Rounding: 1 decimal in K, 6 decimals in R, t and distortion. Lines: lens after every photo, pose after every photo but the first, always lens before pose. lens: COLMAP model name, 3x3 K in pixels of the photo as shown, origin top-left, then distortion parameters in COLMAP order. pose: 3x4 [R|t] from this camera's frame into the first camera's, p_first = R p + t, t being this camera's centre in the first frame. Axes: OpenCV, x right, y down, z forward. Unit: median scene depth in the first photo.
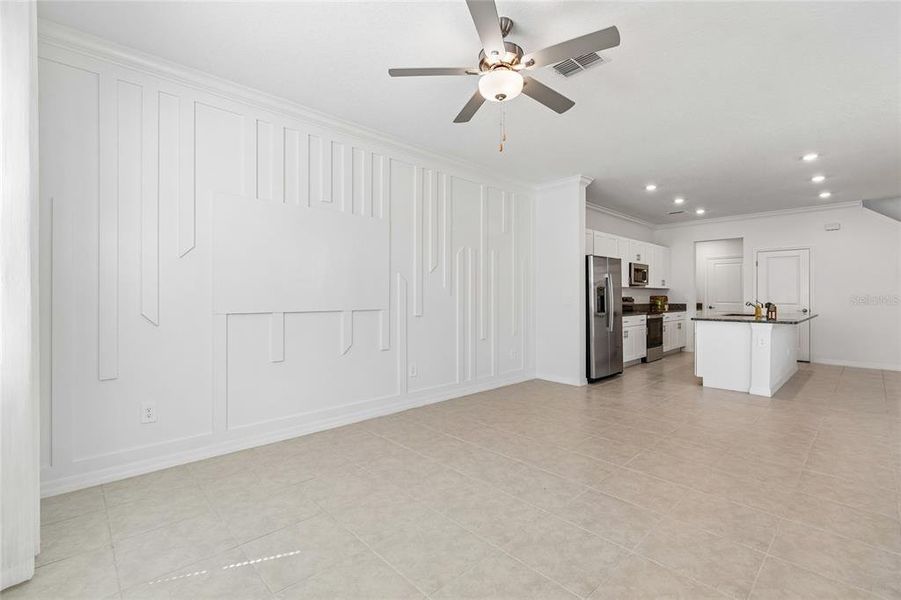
lens RADIAL K [[415.6, 0, 471.6], [0, 415.6, 294.4], [0, 0, 1]] dist [-0.000152, -0.000101]
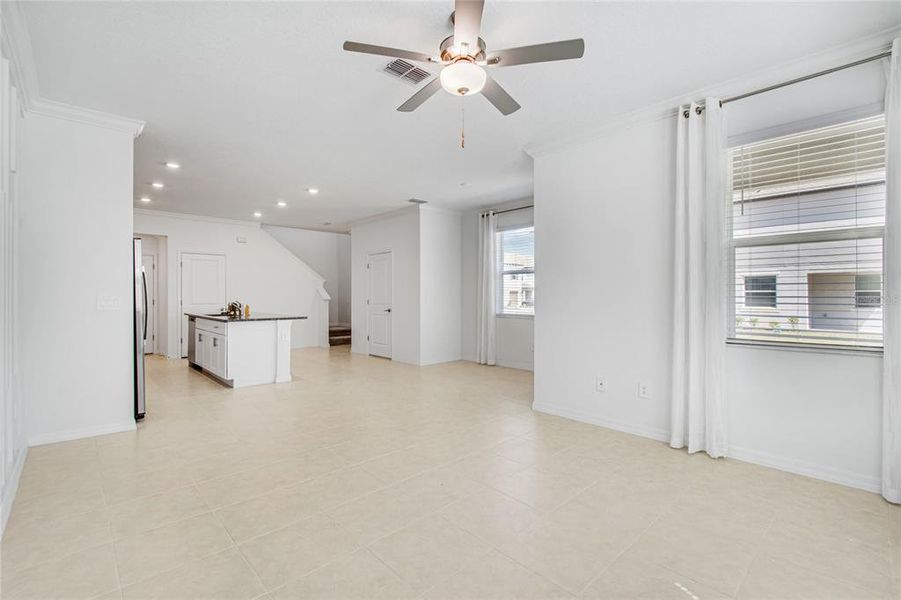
lens RADIAL K [[400.9, 0, 456.6], [0, 400.9, 304.6], [0, 0, 1]] dist [0.009615, 0.000052]
pose [[0.025546, -0.026822, 0.999314, -0.350613], [0.000805, 0.999640, 0.026811, -0.002769], [-0.999673, 0.000119, 0.025558, 0.406957]]
